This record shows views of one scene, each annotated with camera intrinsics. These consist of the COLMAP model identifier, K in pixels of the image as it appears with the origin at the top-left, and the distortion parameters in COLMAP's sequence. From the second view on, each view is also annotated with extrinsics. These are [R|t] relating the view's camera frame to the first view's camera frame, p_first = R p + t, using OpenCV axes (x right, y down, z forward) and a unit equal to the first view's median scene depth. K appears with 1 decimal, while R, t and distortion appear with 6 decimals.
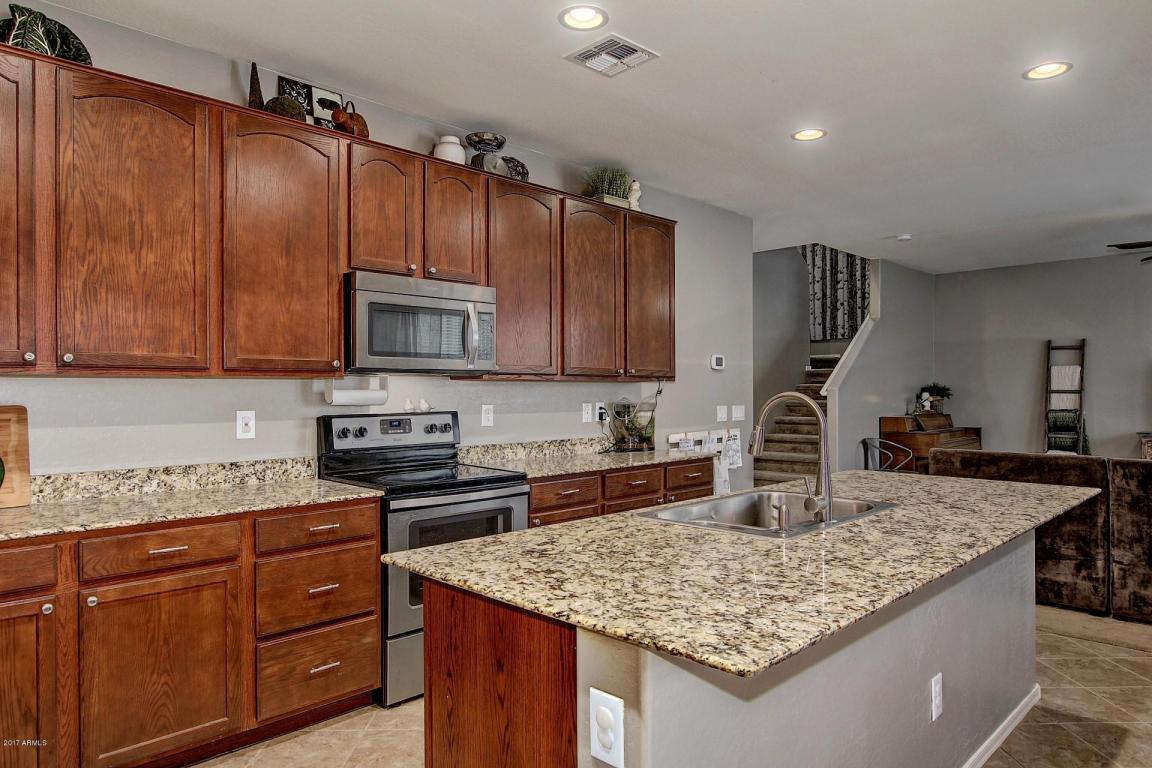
lens RADIAL K [[737.8, 0, 581.5], [0, 737.8, 385.5], [0, 0, 1]] dist [-0.011904, 0.006635]
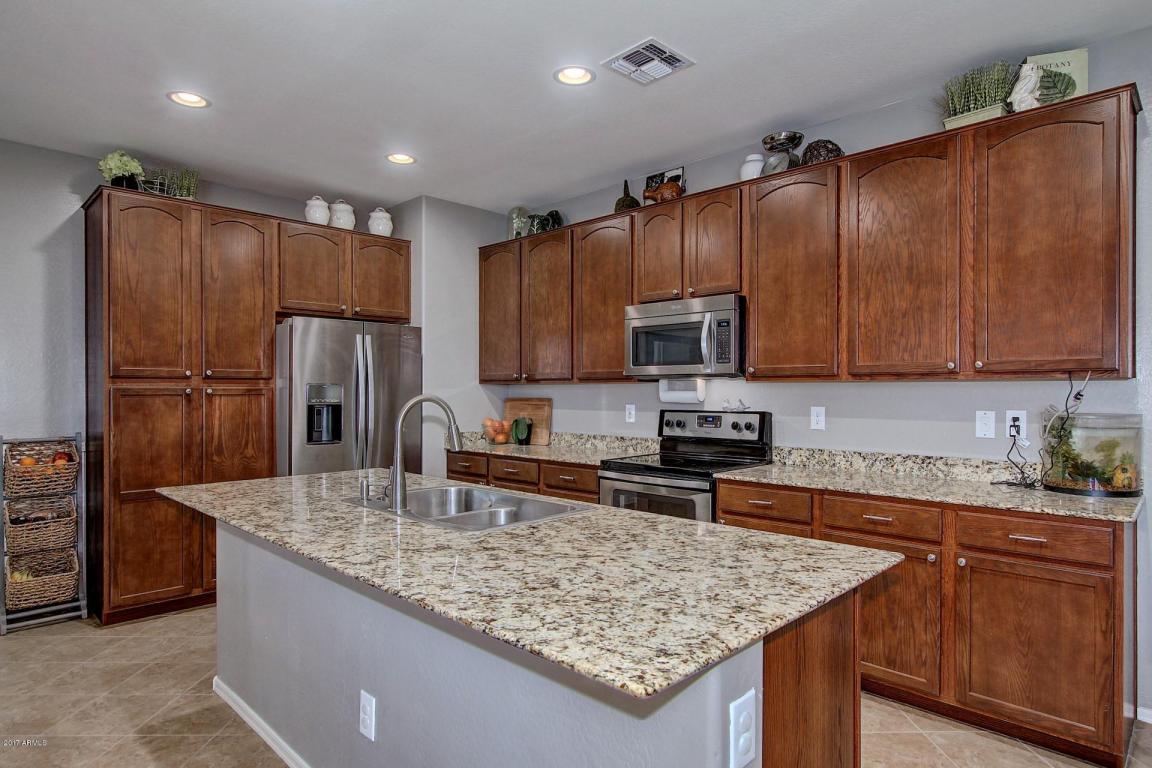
lens RADIAL K [[637.3, 0, 602.5], [0, 637.3, 399.4], [0, 0, 1]] dist [-0.017331, 0.000297]
pose [[0.031637, 0.015716, -0.999376, 0.789762], [0.005682, 0.999857, 0.015904, 0.001562], [0.999483, -0.006181, 0.031543, 0.797957]]
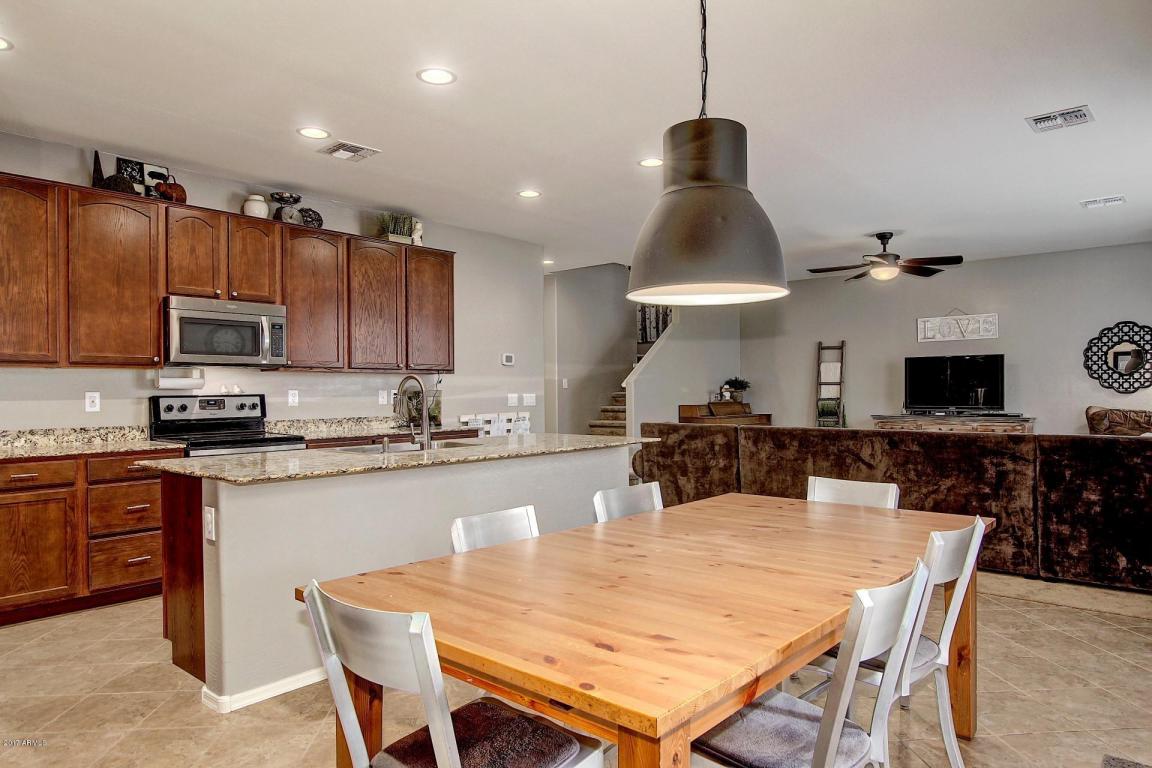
lens RADIAL K [[737.8, 0, 583.2], [0, 737.8, 387.3], [0, 0, 1]] dist [-0.011904, 0.006635]
pose [[0.997436, -0.004990, 0.071391, 0.353166], [0.004903, 0.999987, 0.001393, 0.024450], [-0.071397, -0.001040, 0.997447, -0.444843]]
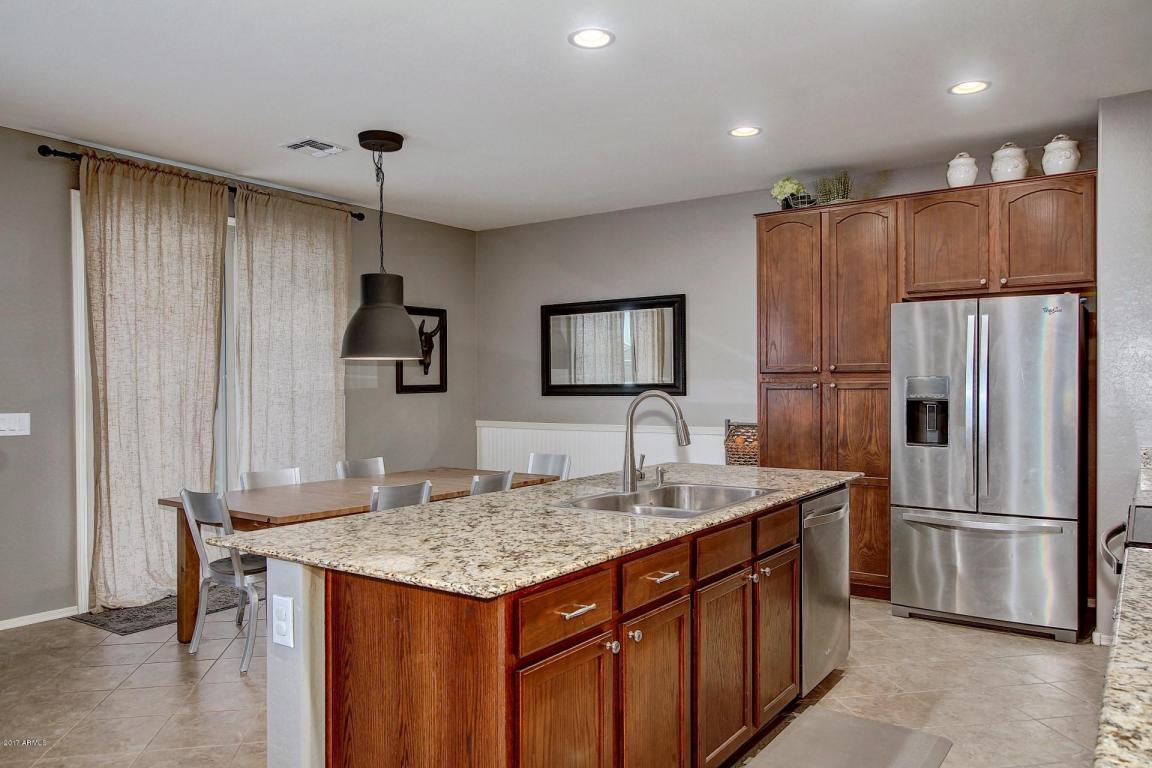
lens RADIAL K [[823.2, 0, 571.1], [0, 823.2, 388.8], [0, 0, 1]] dist [0.020316, -0.002104]
pose [[-0.982568, 0.010872, -0.185588, 0.408499], [0.010655, 0.999941, 0.002168, -0.001376], [0.185600, 0.000152, -0.982625, 1.512377]]
